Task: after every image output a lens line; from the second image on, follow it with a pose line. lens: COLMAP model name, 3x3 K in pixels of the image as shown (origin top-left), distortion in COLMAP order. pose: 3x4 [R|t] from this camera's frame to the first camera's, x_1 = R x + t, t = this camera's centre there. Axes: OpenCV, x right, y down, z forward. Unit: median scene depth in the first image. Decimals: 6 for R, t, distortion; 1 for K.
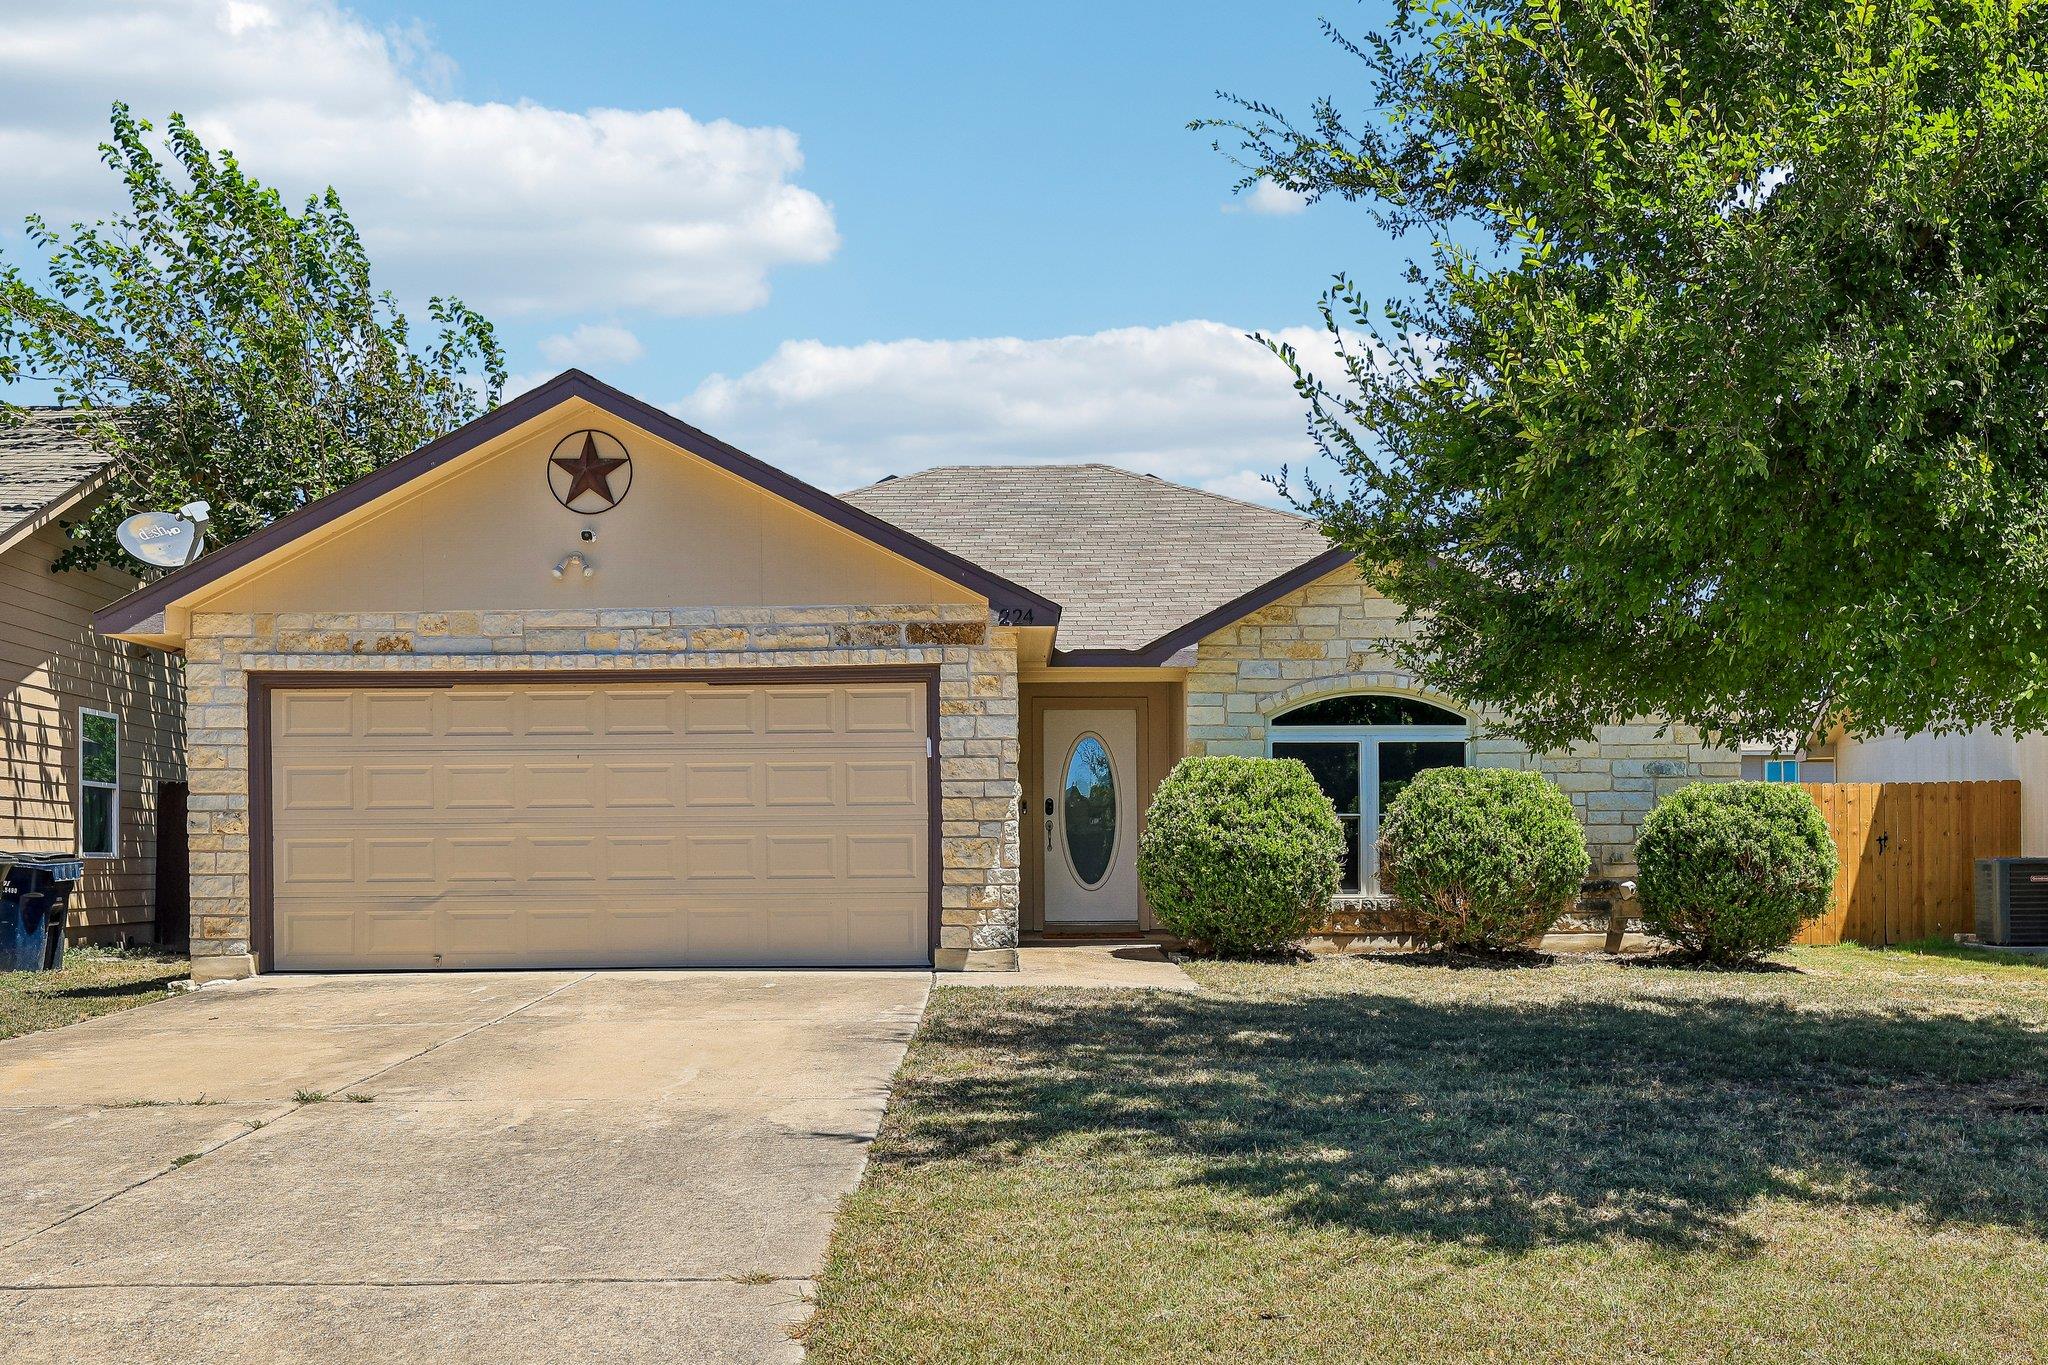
lens RADIAL K [[1711.5, 0, 1024.0], [0, 1711.5, 682.5], [0, 0, 1]] dist [0.002619, -0.005861]
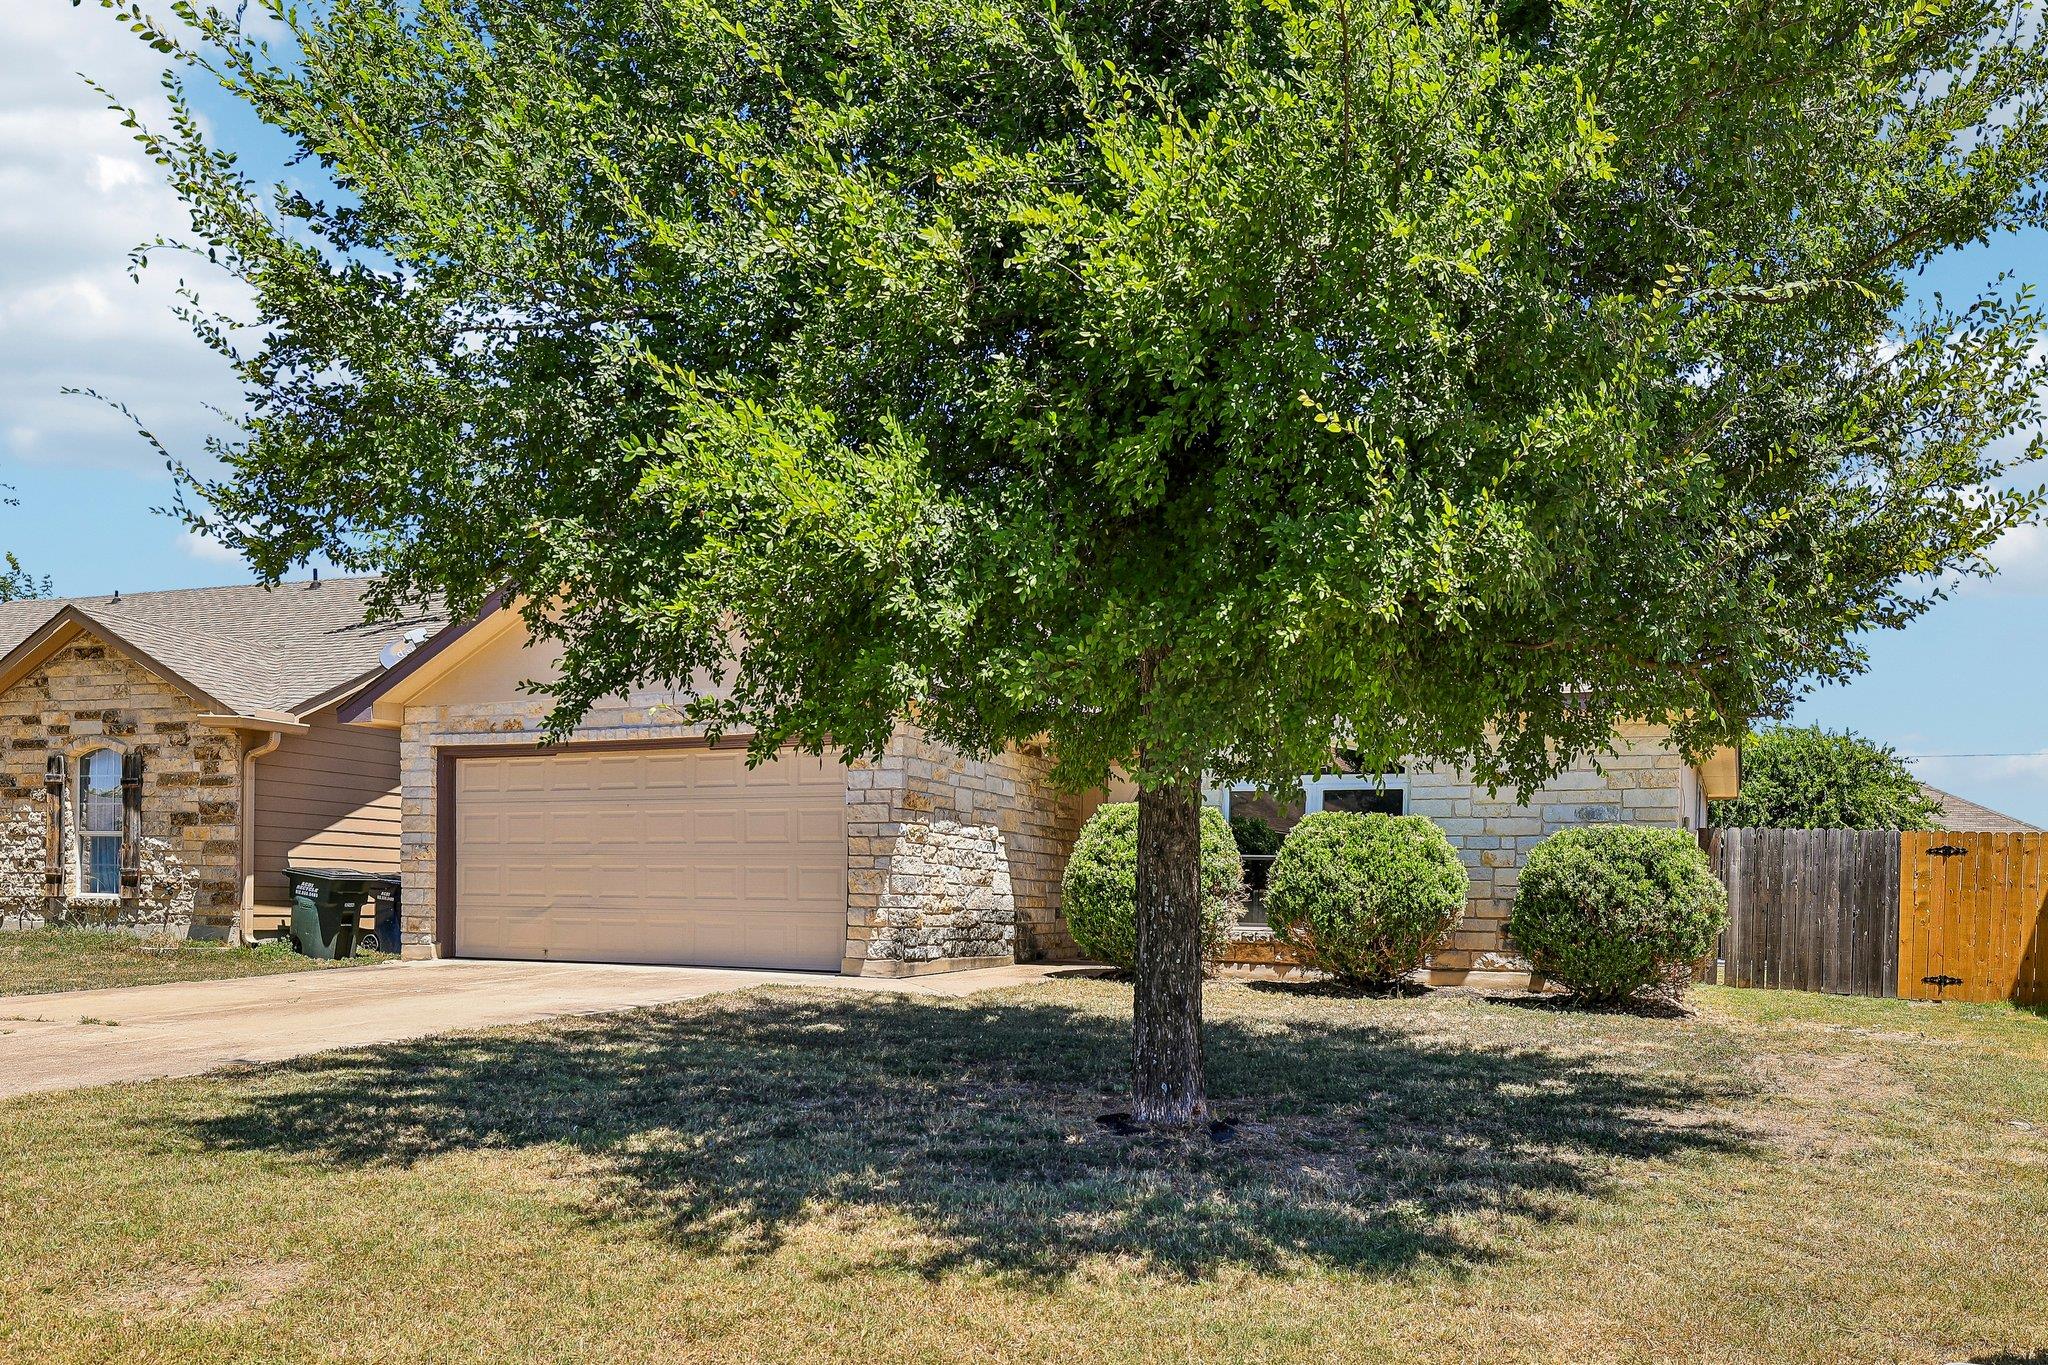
lens RADIAL K [[1468.4, 0, 1024.0], [0, 1468.4, 682.5], [0, 0, 1]] dist [-0.003335, -0.000922]
pose [[0.919556, -0.036737, -0.391238, 0.479807], [0.018425, 0.998556, -0.050459, 0.011125], [0.392527, 0.039191, 0.918905, 0.058792]]
